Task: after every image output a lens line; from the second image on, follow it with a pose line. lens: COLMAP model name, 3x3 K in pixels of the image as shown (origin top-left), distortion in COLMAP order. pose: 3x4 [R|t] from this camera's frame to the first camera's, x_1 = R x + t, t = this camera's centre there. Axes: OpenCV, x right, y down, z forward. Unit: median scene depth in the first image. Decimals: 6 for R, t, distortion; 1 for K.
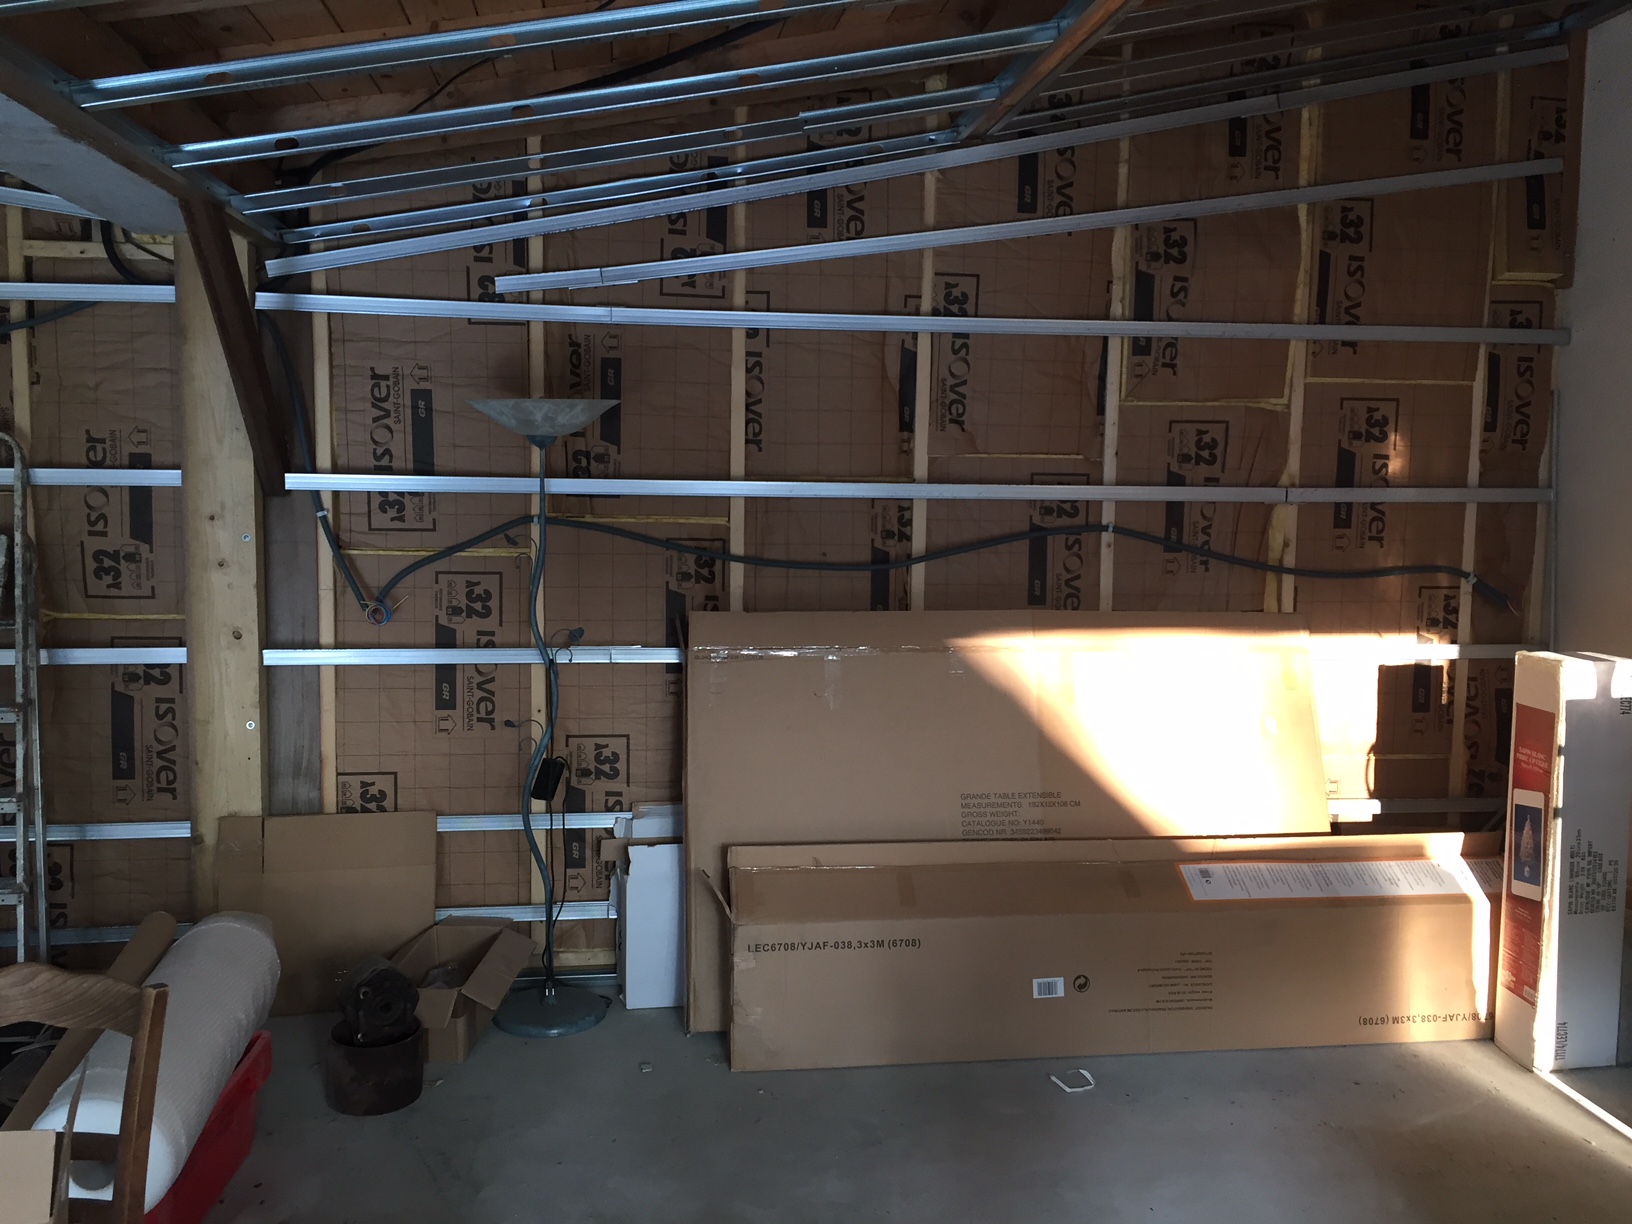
lens RADIAL K [[1398.1, 0, 818.2], [0, 1398.1, 617.9], [0, 0, 1]] dist [0.083636, -0.116305]
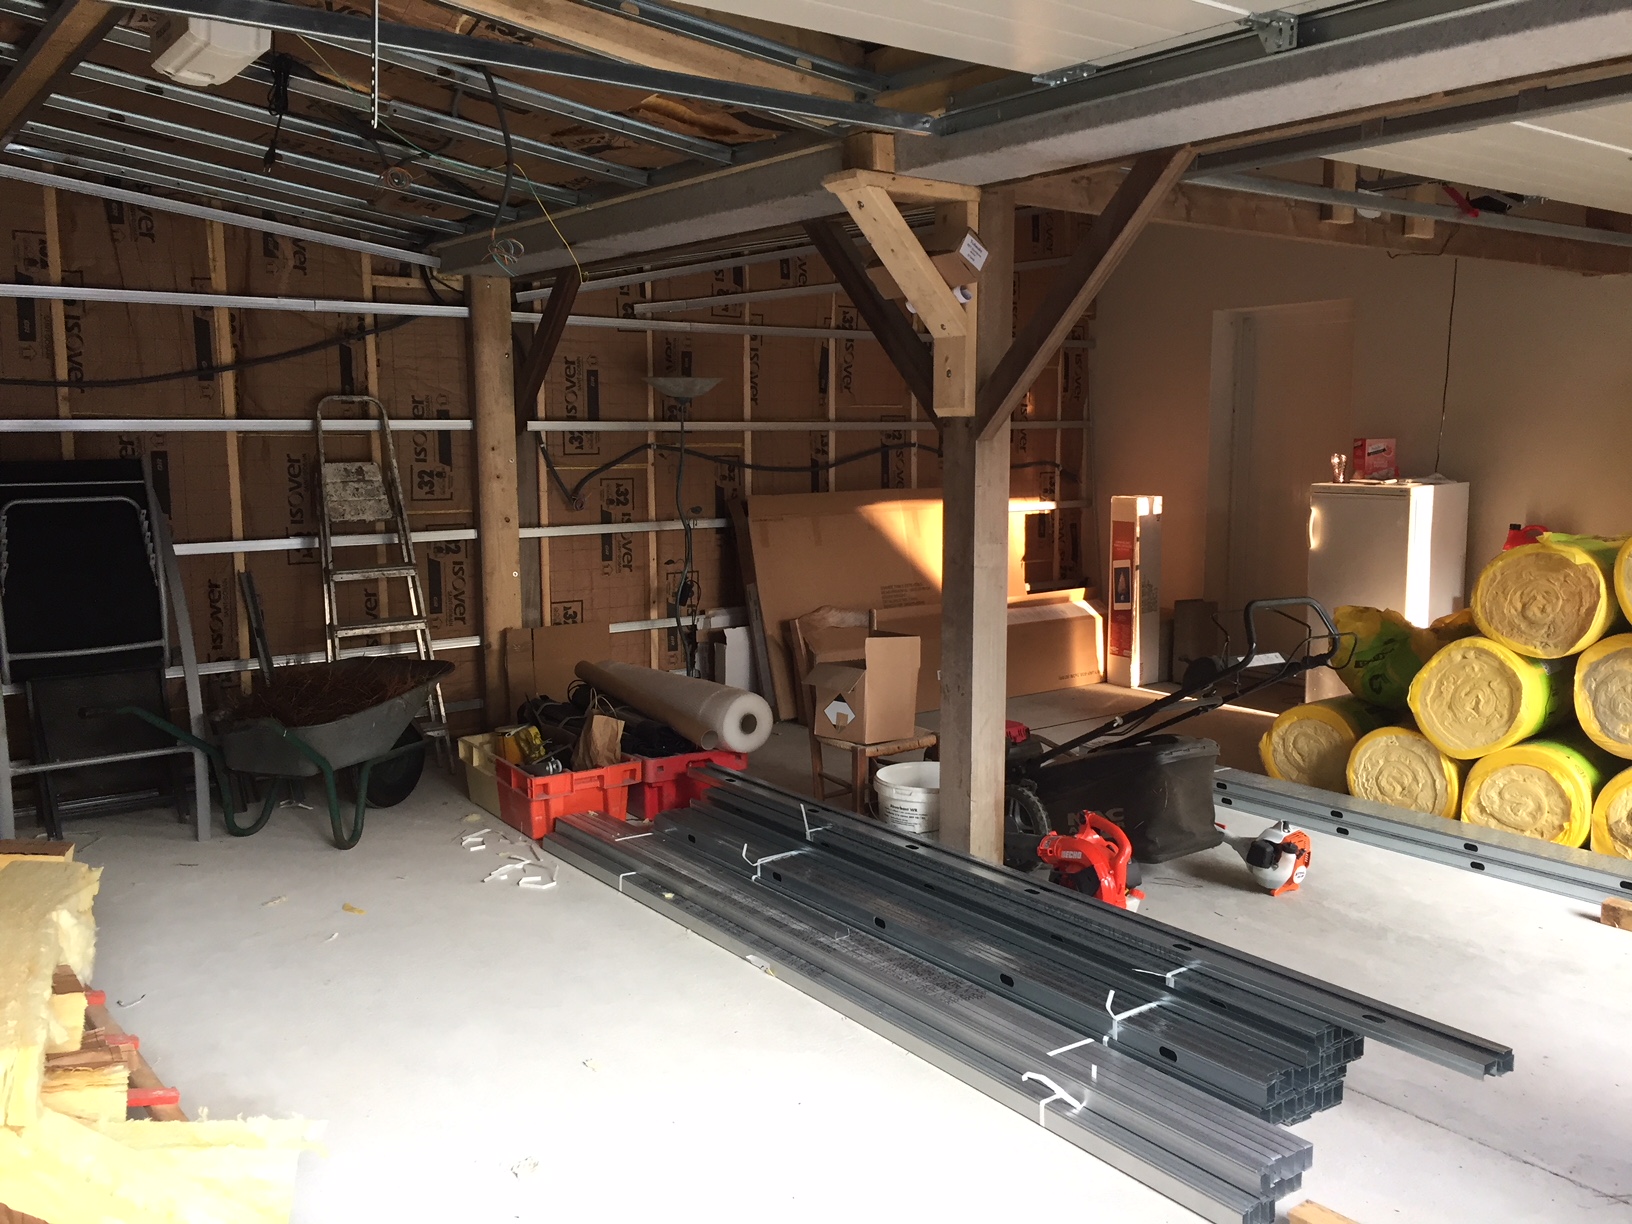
lens RADIAL K [[1398.1, 0, 815.8], [0, 1398.1, 609.4], [0, 0, 1]] dist [0.083636, -0.116305]
pose [[0.872472, -0.078763, 0.482275, -0.874731], [0.062119, 0.996795, 0.050415, 0.055132], [-0.484700, -0.014027, 0.874568, -0.599659]]
